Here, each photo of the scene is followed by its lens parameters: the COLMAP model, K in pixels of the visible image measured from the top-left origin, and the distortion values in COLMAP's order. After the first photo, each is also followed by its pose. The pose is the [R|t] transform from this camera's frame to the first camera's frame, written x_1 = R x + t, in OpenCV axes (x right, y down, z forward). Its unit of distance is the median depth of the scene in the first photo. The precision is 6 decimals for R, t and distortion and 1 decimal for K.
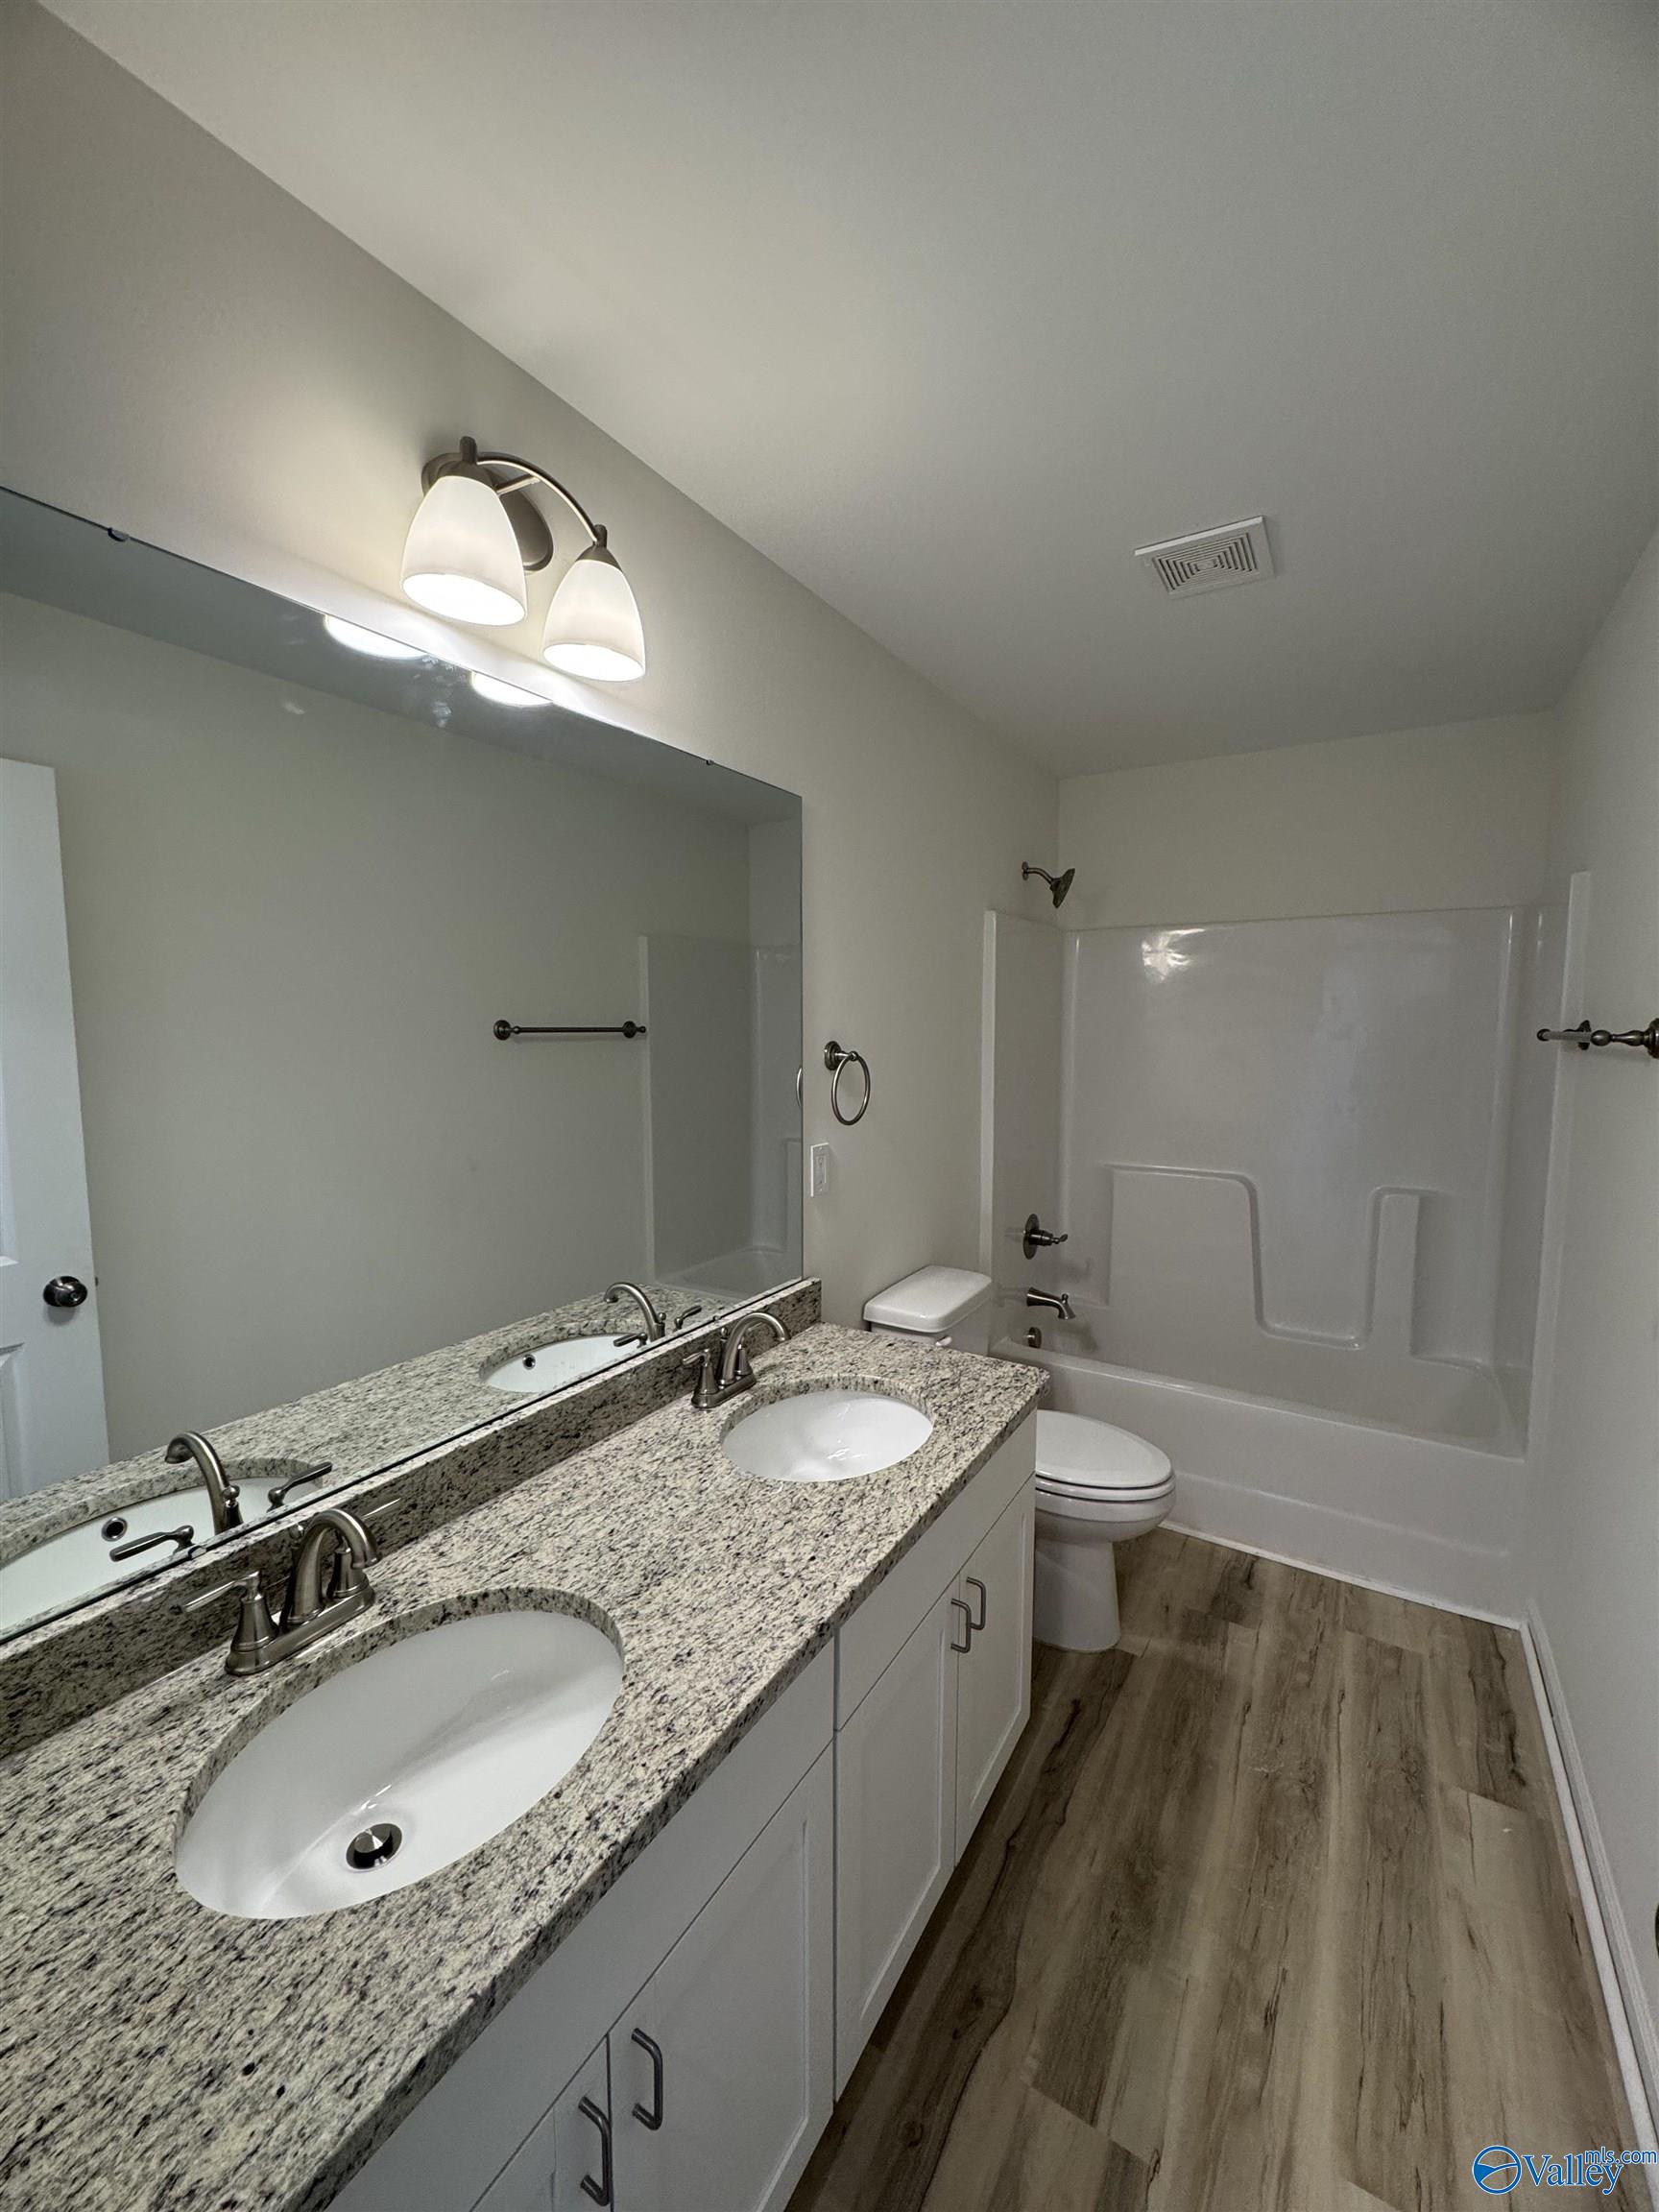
lens RADIAL K [[883.4, 0, 832.7], [0, 883.4, 1106.4], [0, 0, 1]] dist [-0.003726, 0.000572]
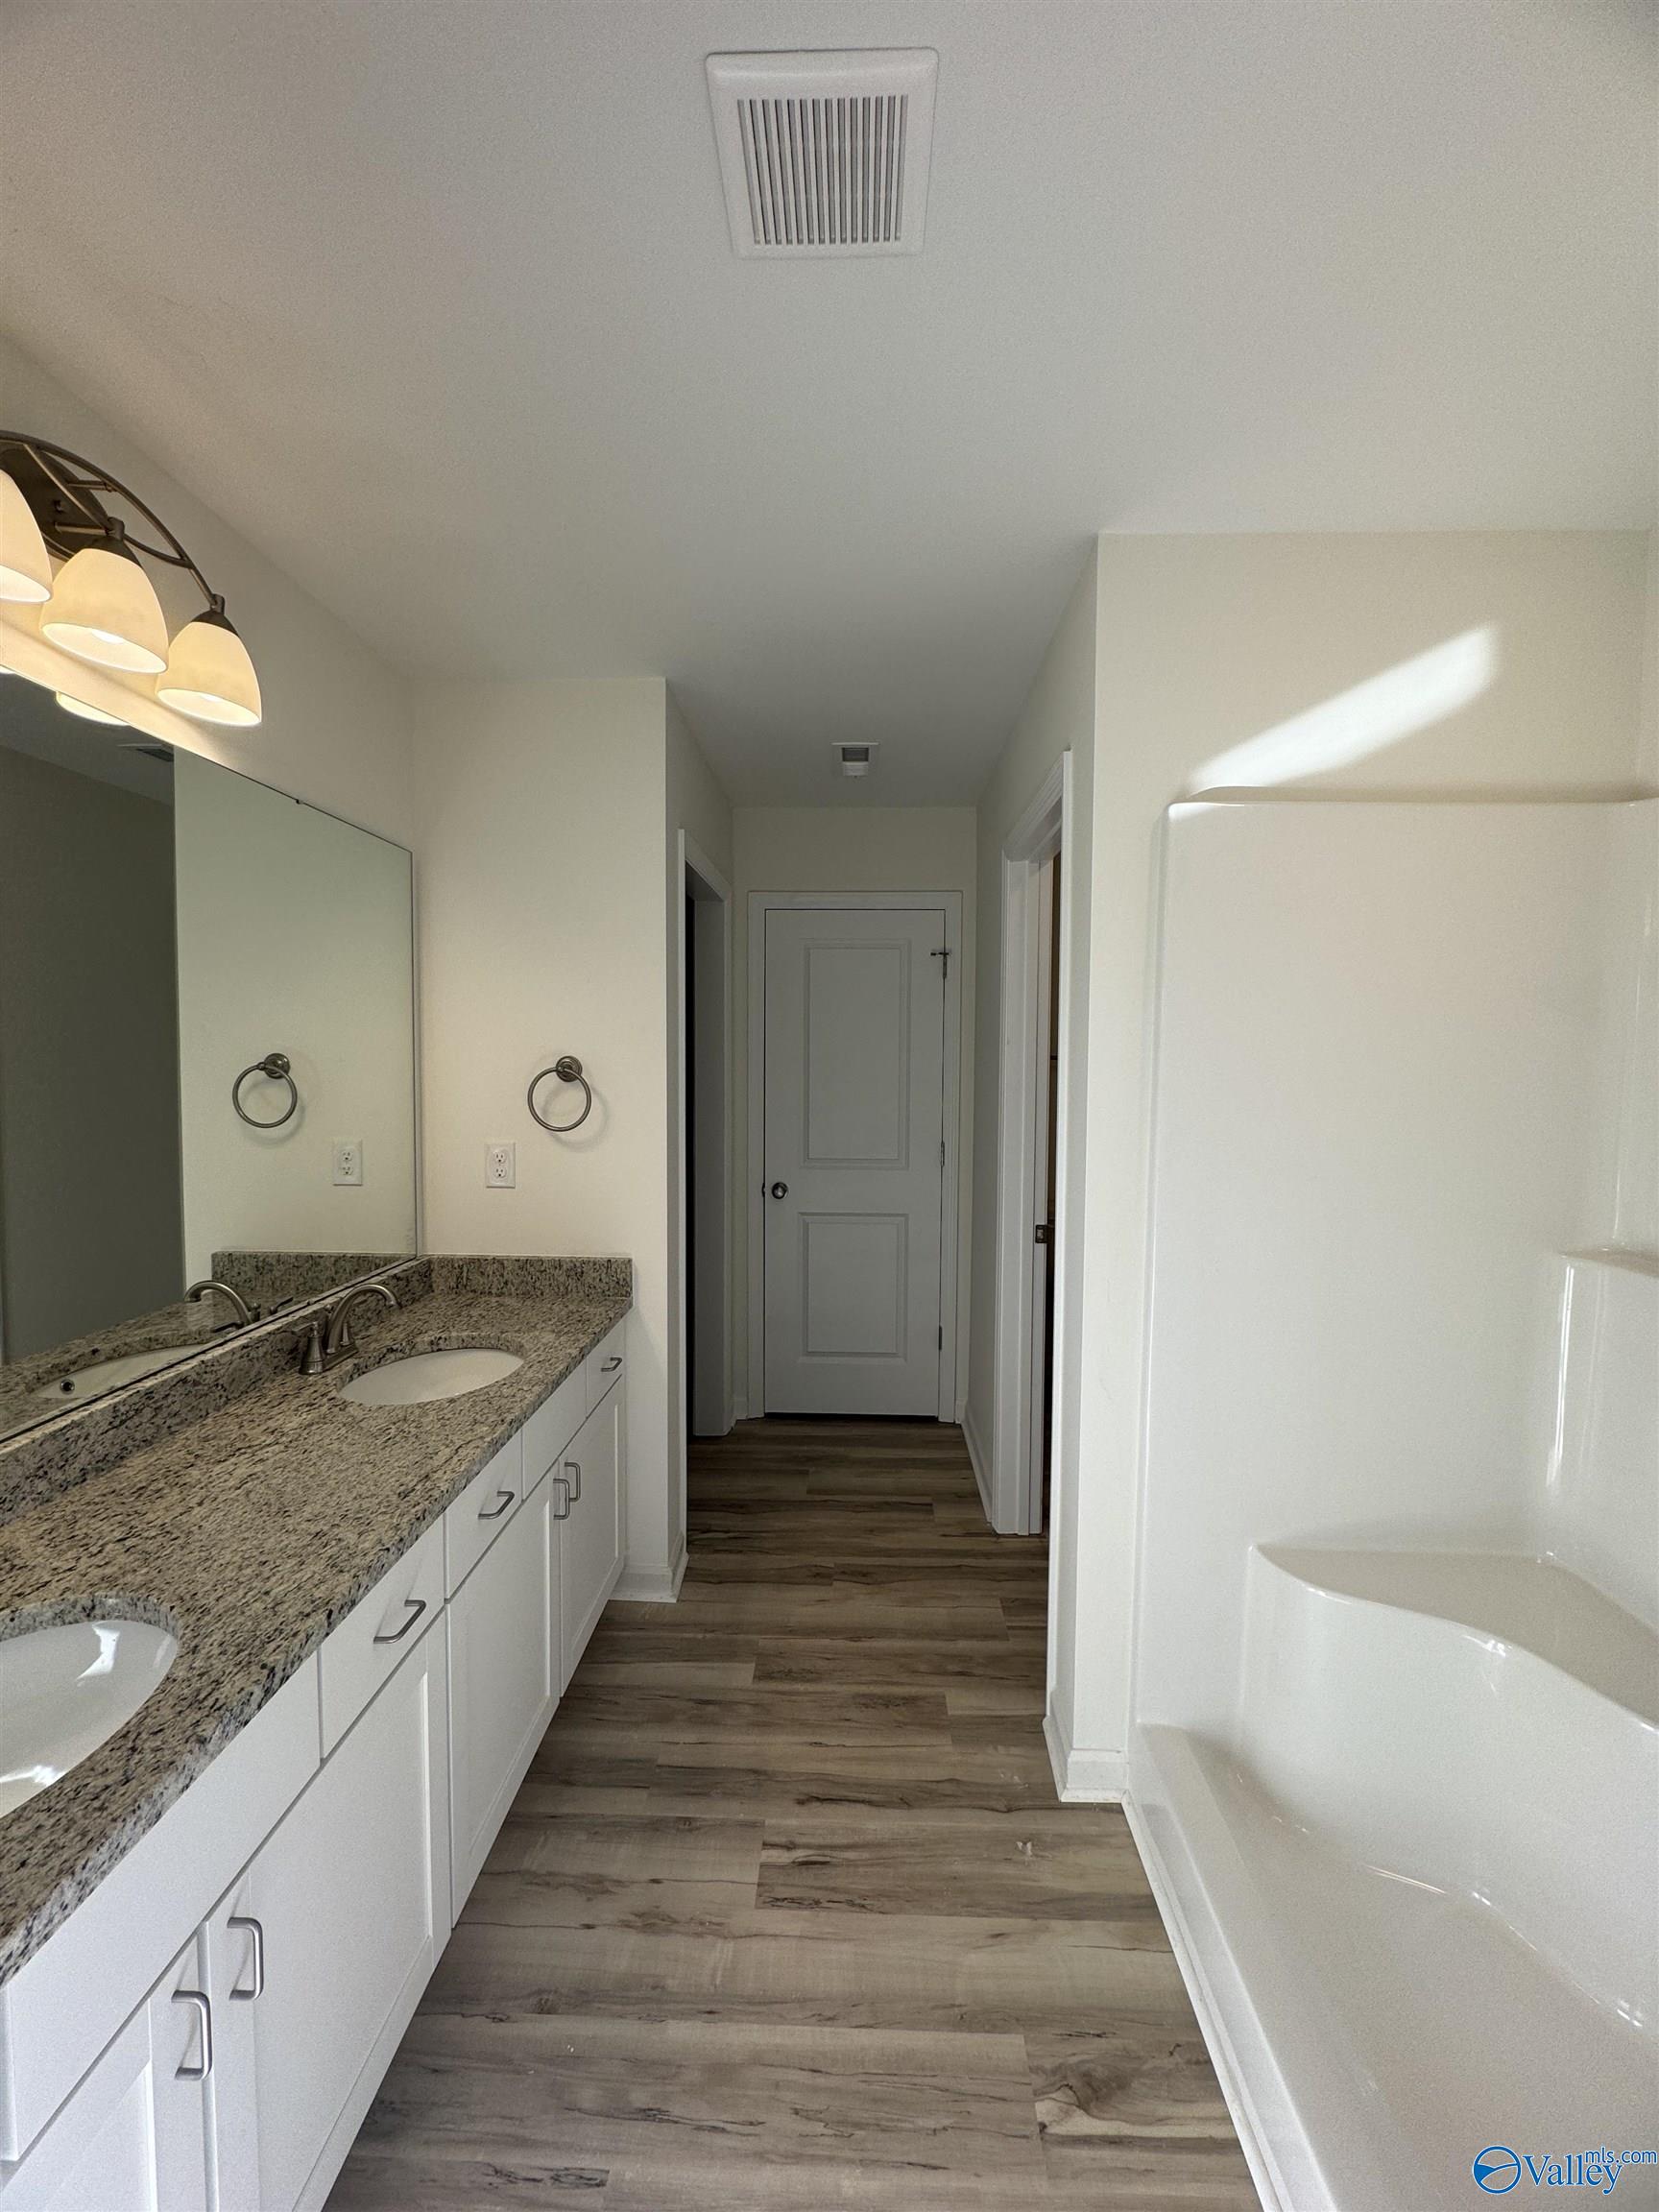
lens RADIAL K [[883.4, 0, 830.1], [0, 883.4, 1096.7], [0, 0, 1]] dist [-0.003726, 0.000572]
pose [[0.855363, -0.027167, 0.517317, -0.164672], [0.041664, 0.998997, -0.016427, 0.038282], [-0.516352, 0.035604, 0.855636, -0.312874]]
